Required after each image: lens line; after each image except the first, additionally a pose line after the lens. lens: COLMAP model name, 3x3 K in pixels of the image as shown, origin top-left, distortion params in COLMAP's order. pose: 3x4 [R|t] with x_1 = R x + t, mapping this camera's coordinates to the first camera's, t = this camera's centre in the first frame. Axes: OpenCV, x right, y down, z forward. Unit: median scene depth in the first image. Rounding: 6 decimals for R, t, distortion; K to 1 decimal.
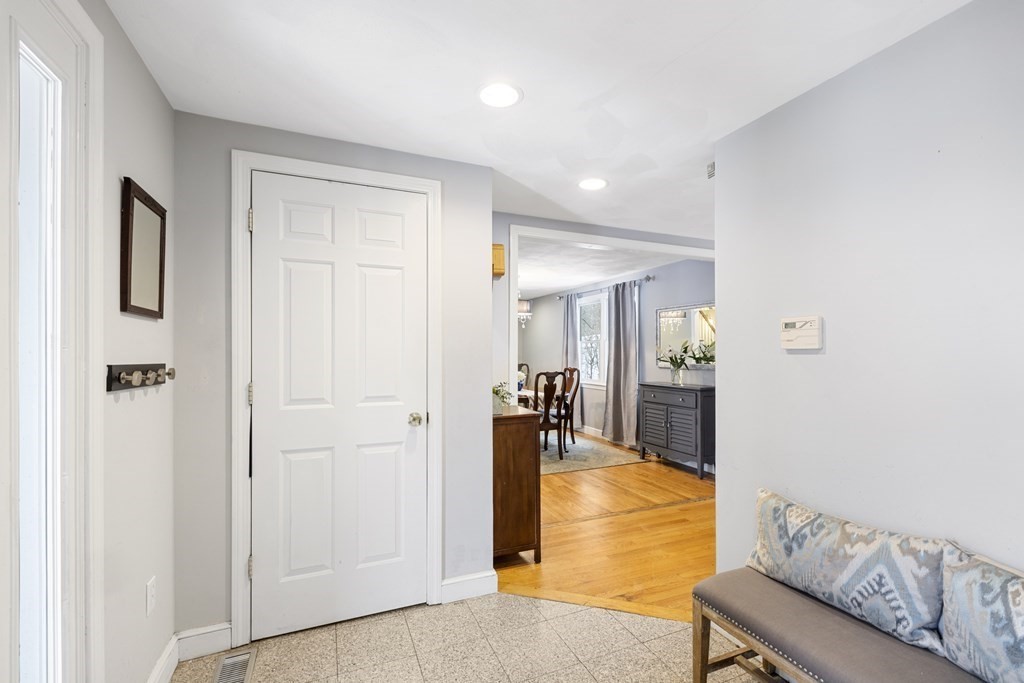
lens RADIAL K [[431.4, 0, 518.4], [0, 431.4, 346.7], [0, 0, 1]] dist [0.004295, -0.000333]
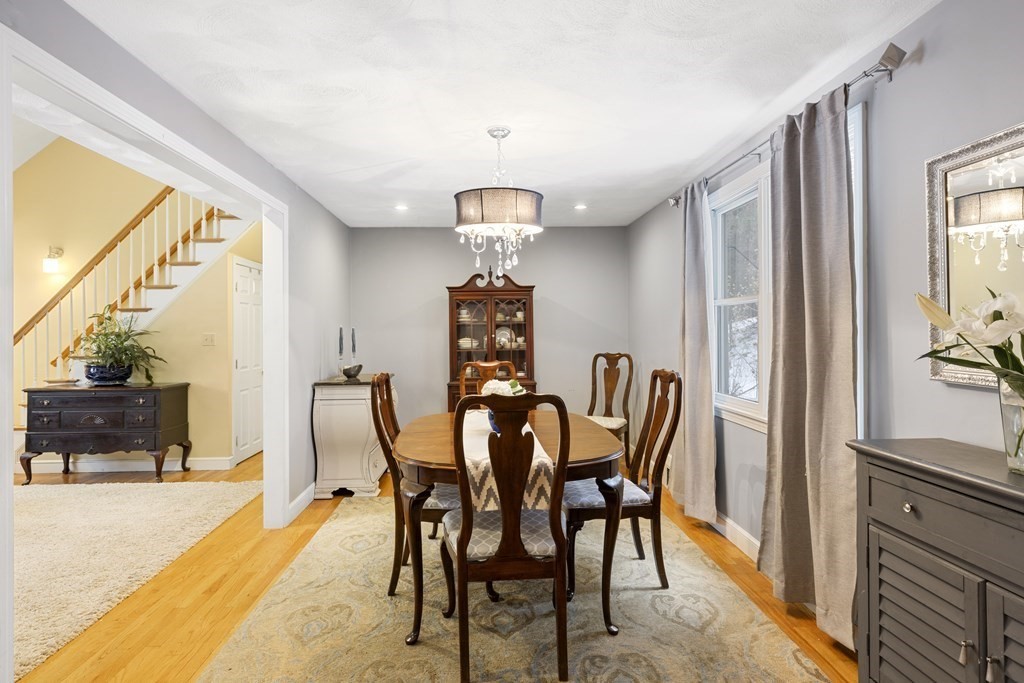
lens RADIAL K [[580.2, 0, 506.5], [0, 580.2, 323.3], [0, 0, 1]] dist [0.002981, -0.002080]
pose [[0.933856, -0.012468, -0.357432, 0.189554], [0.012345, 0.999920, -0.002626, 0.008437], [0.357437, -0.001960, 0.933935, 0.536039]]
